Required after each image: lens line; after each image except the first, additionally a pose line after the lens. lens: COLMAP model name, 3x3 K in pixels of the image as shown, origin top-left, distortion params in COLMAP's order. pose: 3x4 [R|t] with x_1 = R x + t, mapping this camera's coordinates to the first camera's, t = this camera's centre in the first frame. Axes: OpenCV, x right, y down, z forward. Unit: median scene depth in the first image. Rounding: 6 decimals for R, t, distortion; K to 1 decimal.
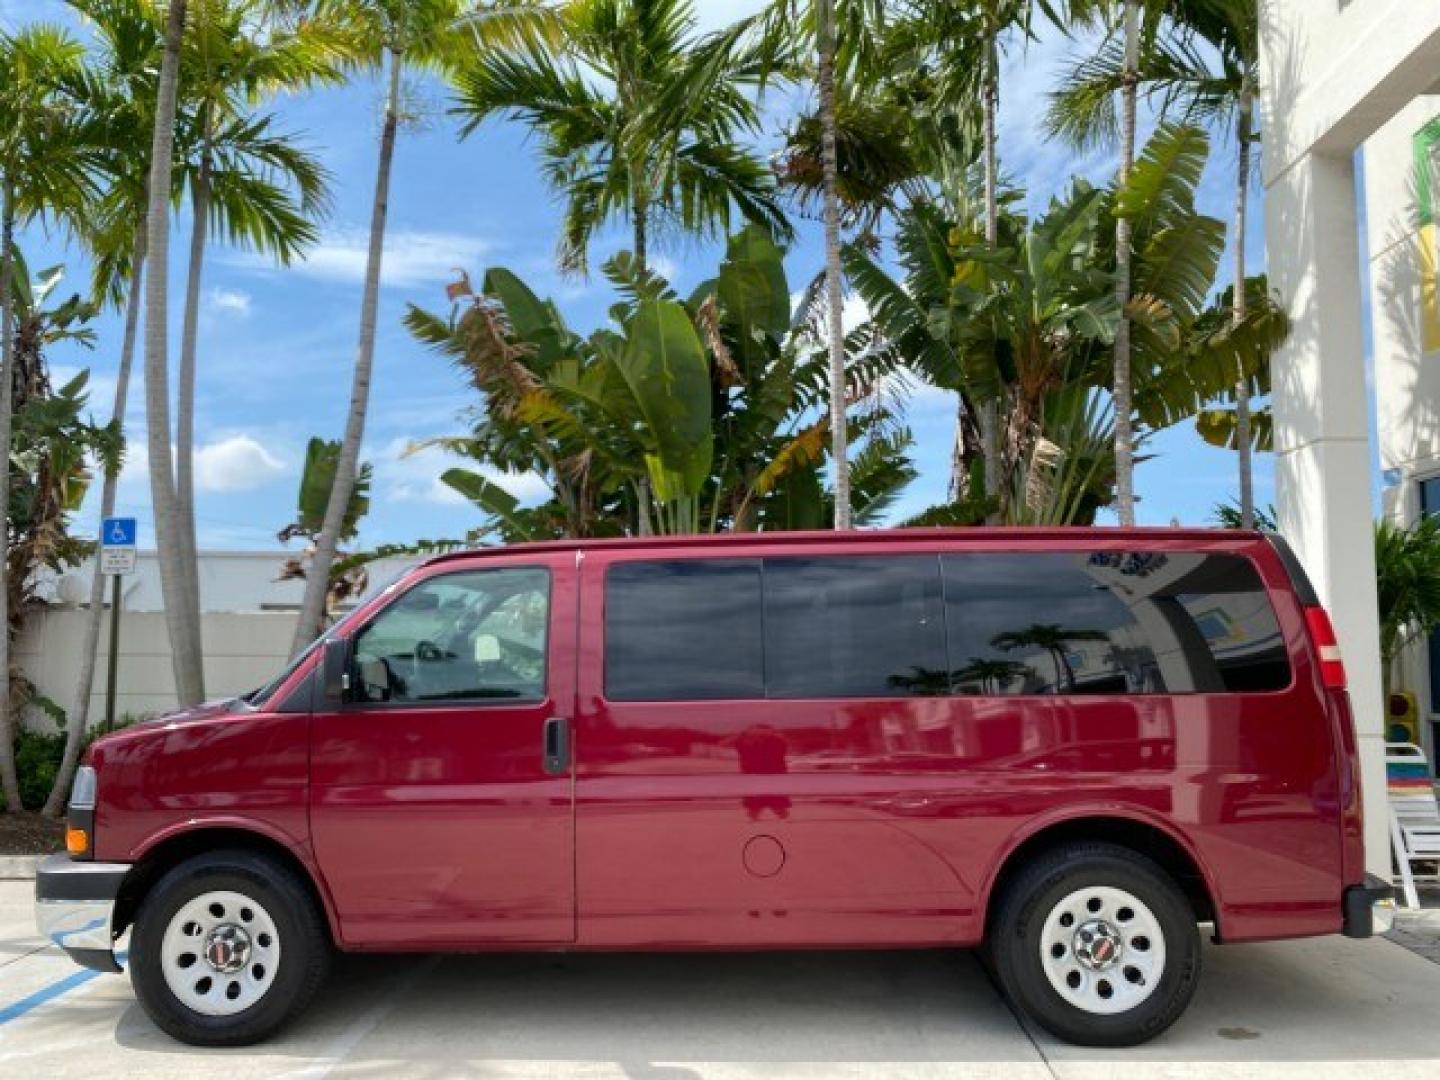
lens RADIAL K [[1115.7, 0, 711.3], [0, 1115.7, 542.5], [0, 0, 1]] dist [0.017162, -0.014633]
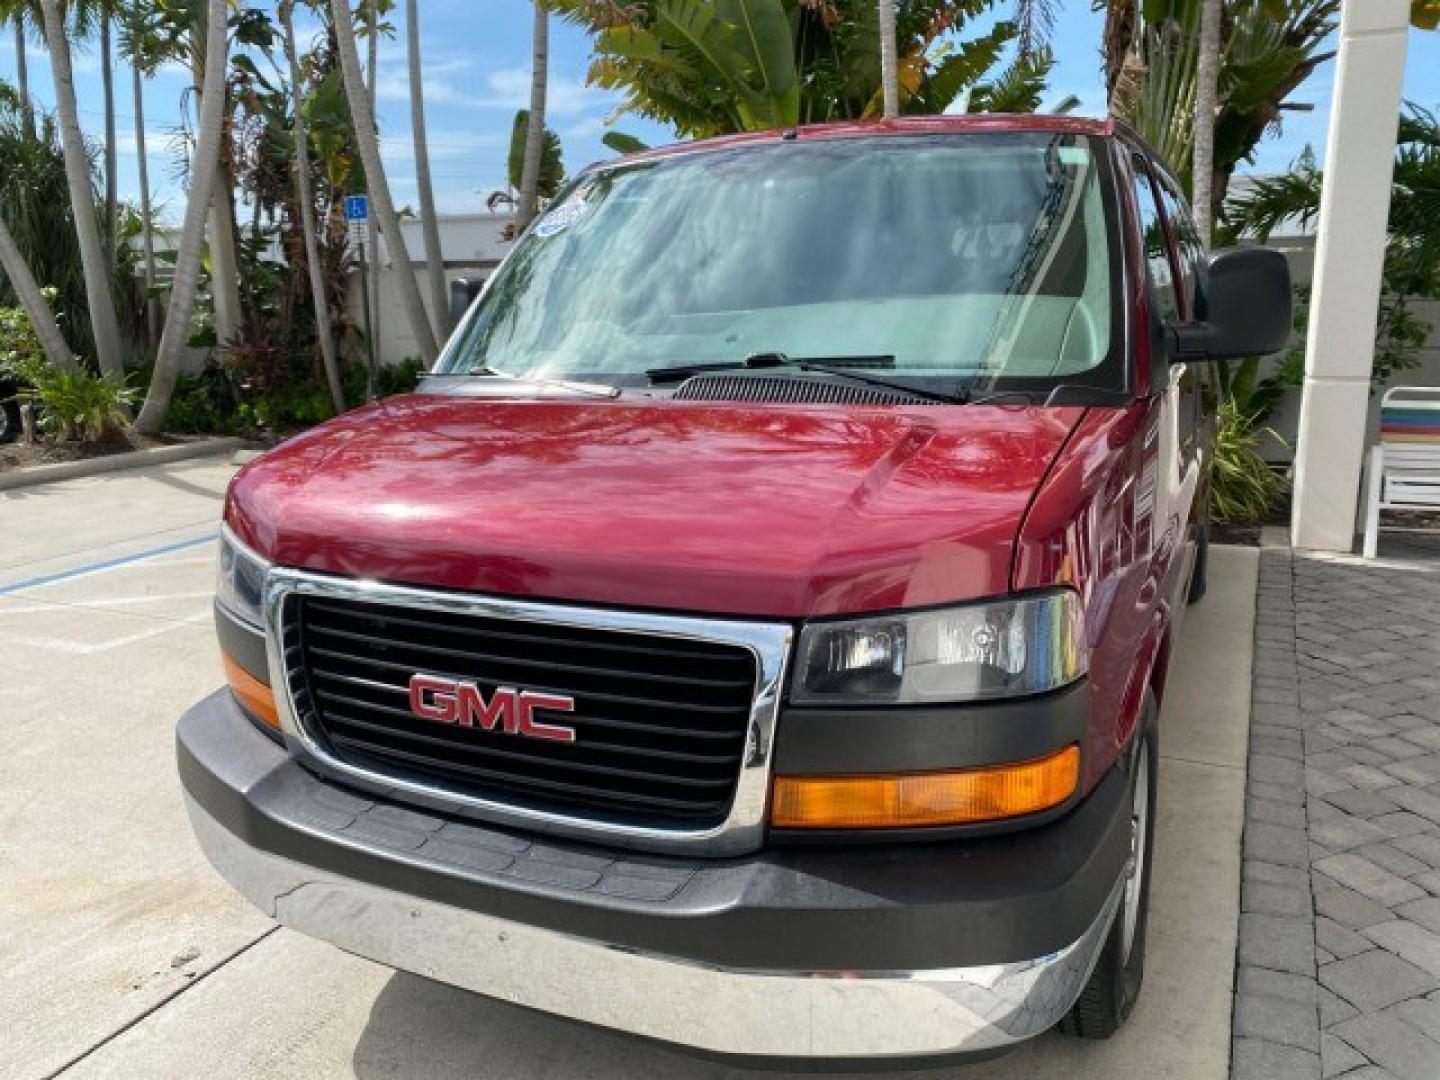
lens RADIAL K [[1115.7, 0, 721.6], [0, 1115.7, 529.7], [0, 0, 1]] dist [0.017162, -0.014633]
pose [[0.916478, 0.064412, -0.394866, 0.334806], [0.058650, 0.954663, 0.291855, -0.006881], [0.395763, -0.290638, 0.871149, -0.035512]]
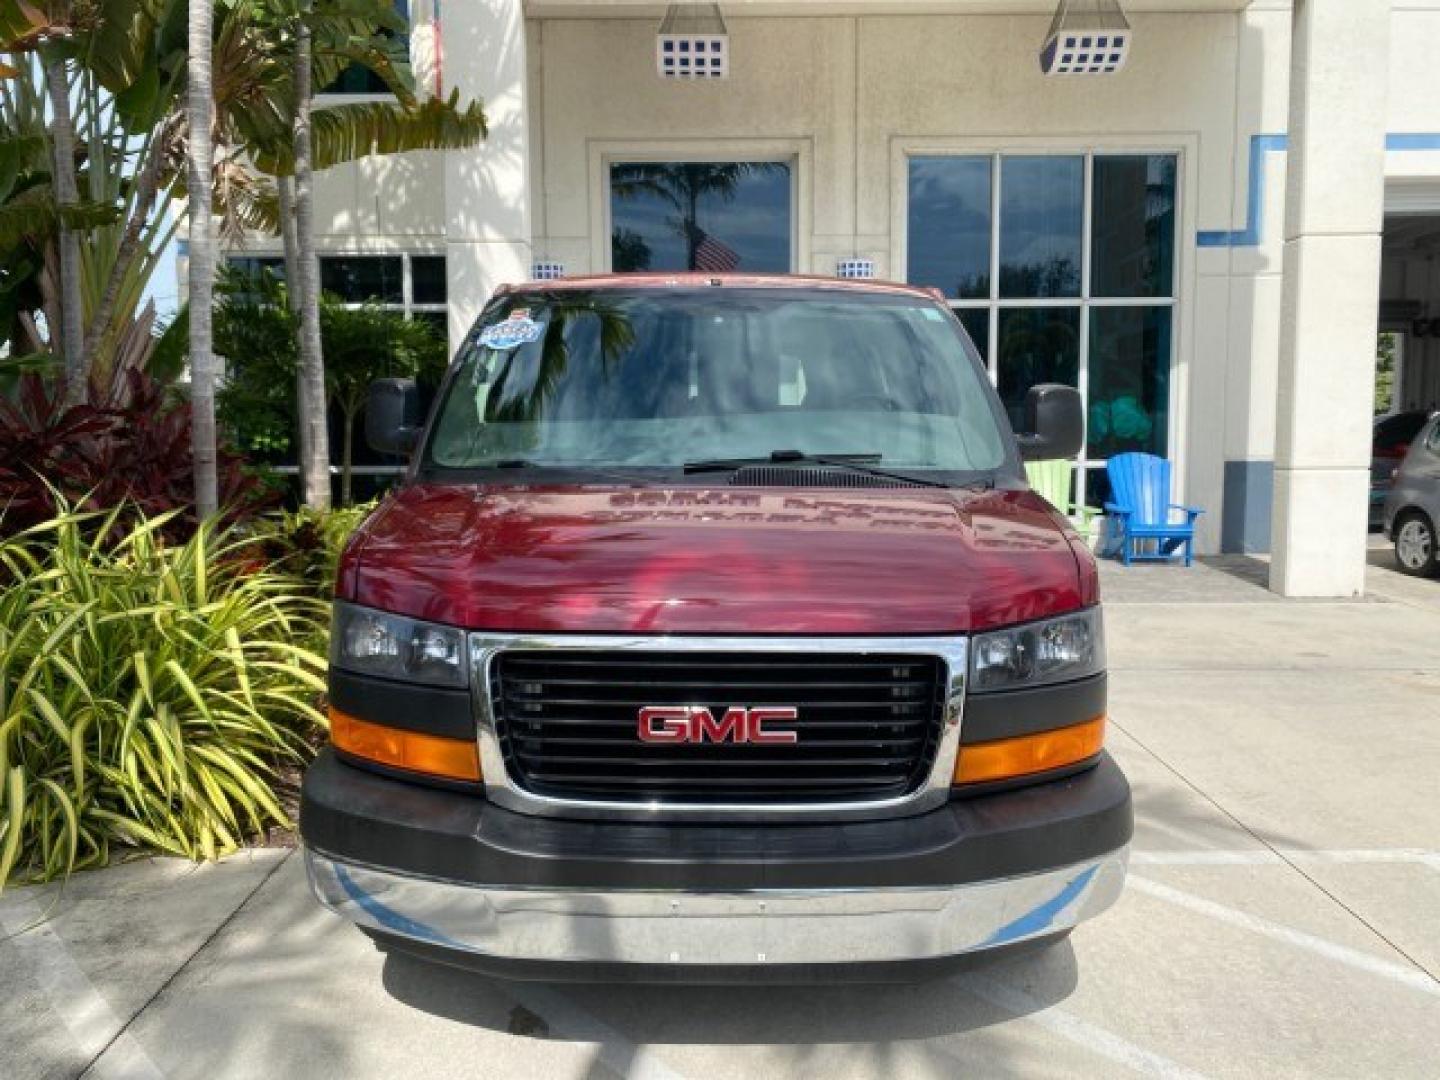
lens RADIAL K [[1115.7, 0, 724.9], [0, 1115.7, 533.7], [0, 0, 1]] dist [0.017162, -0.014633]
pose [[0.999079, 0.009551, 0.041839, 0.210672], [-0.017986, 0.978354, 0.206155, -0.013816], [-0.038964, -0.206718, 0.977624, -0.121706]]
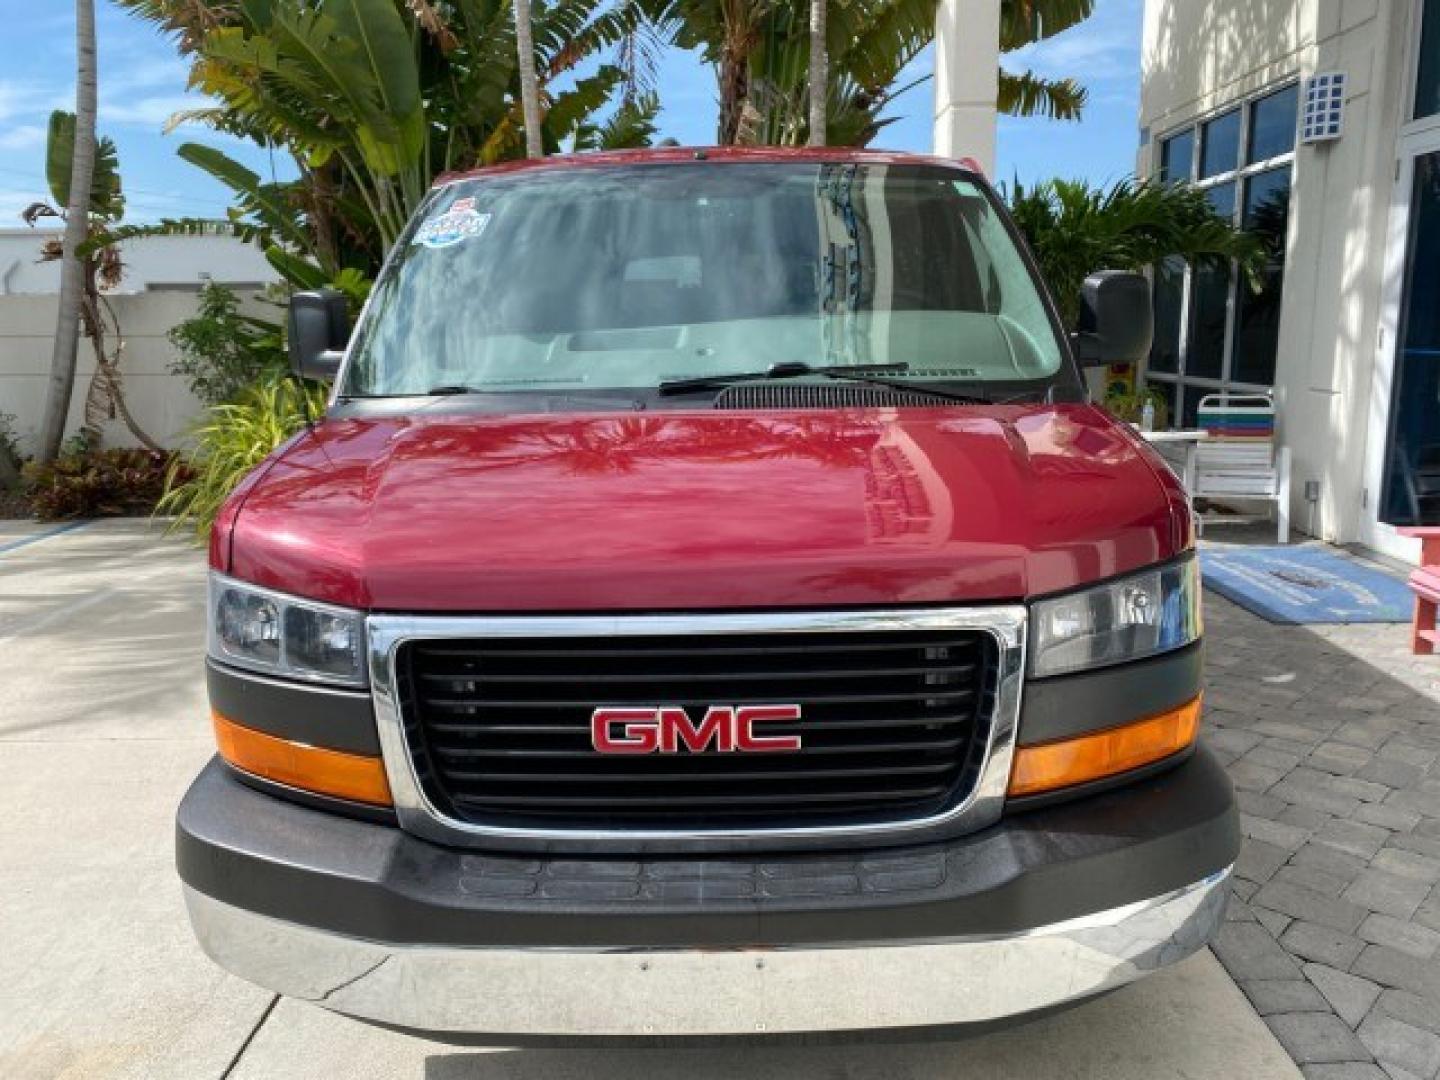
lens RADIAL K [[1115.7, 0, 719.5], [0, 1115.7, 532.8], [0, 0, 1]] dist [0.017162, -0.014633]
pose [[0.999705, -0.020817, 0.012476, 0.222123], [0.016473, 0.959547, 0.281067, -0.005975], [-0.017822, -0.280779, 0.959607, -0.059611]]
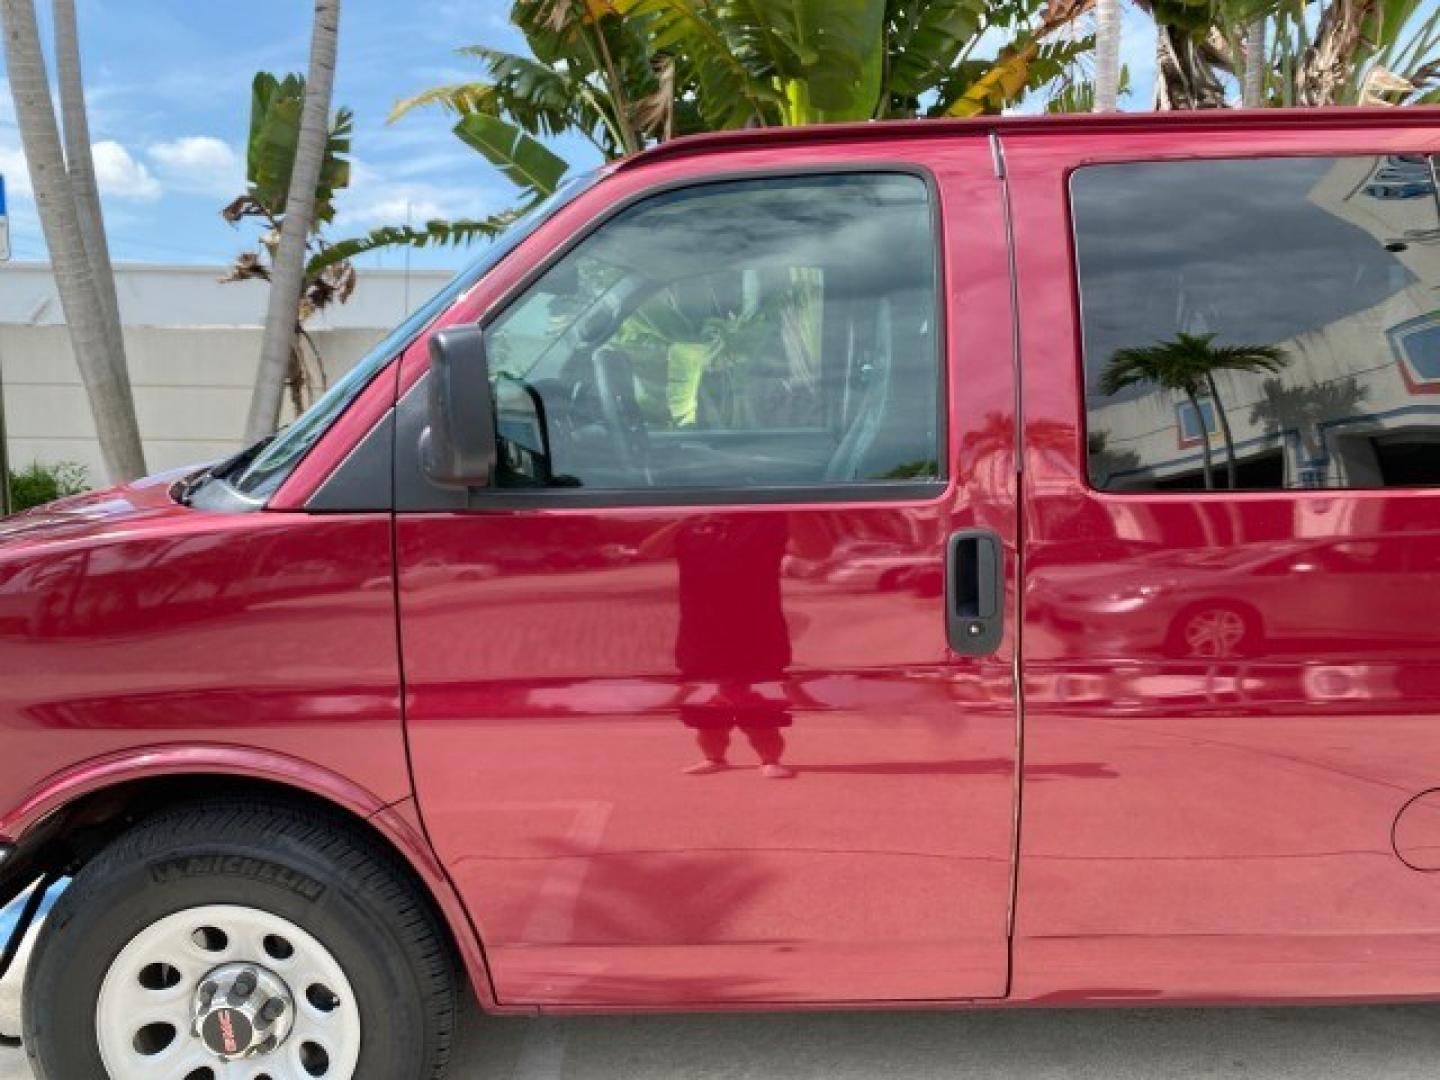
lens RADIAL K [[1115.7, 0, 709.3], [0, 1115.7, 526.8], [0, 0, 1]] dist [0.017162, -0.014633]
pose [[0.998925, -0.001952, 0.046314, -0.120185], [-0.008256, 0.975650, 0.219177, 0.029442], [-0.045614, -0.219324, 0.974585, 0.269948]]
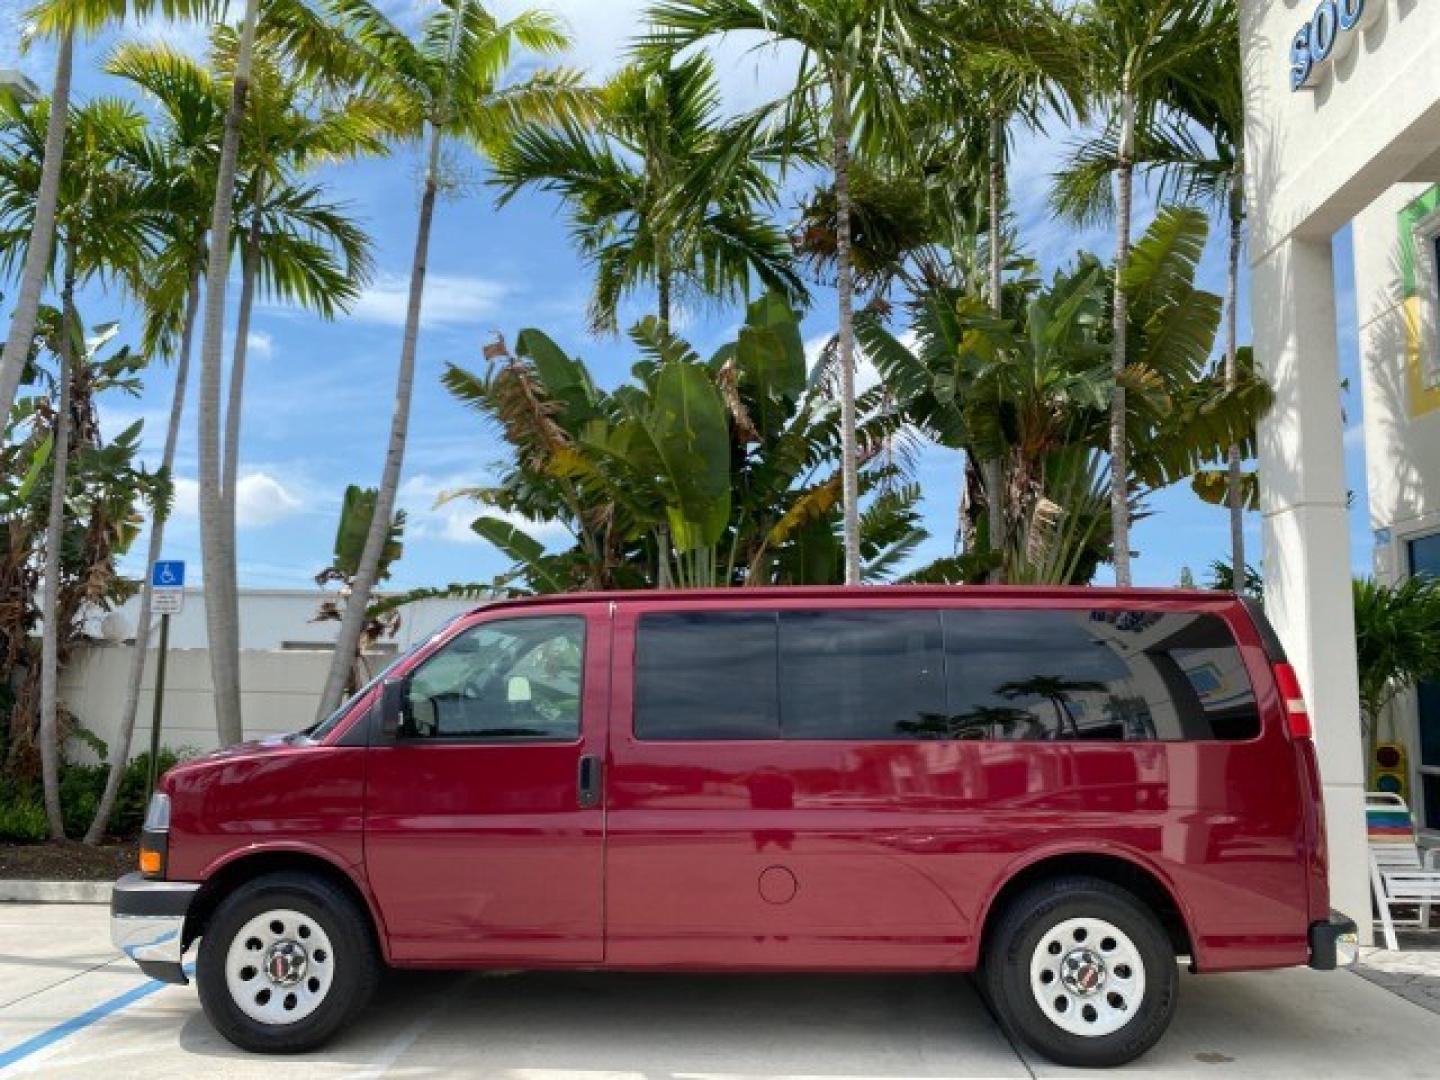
lens RADIAL K [[1115.7, 0, 714.5], [0, 1115.7, 535.5], [0, 0, 1]] dist [0.017162, -0.014633]
pose [[0.999880, 0.013129, -0.008221, -0.004558], [-0.013478, 0.998944, -0.043913, -0.005534], [0.007636, 0.044019, 0.999002, -0.049683]]
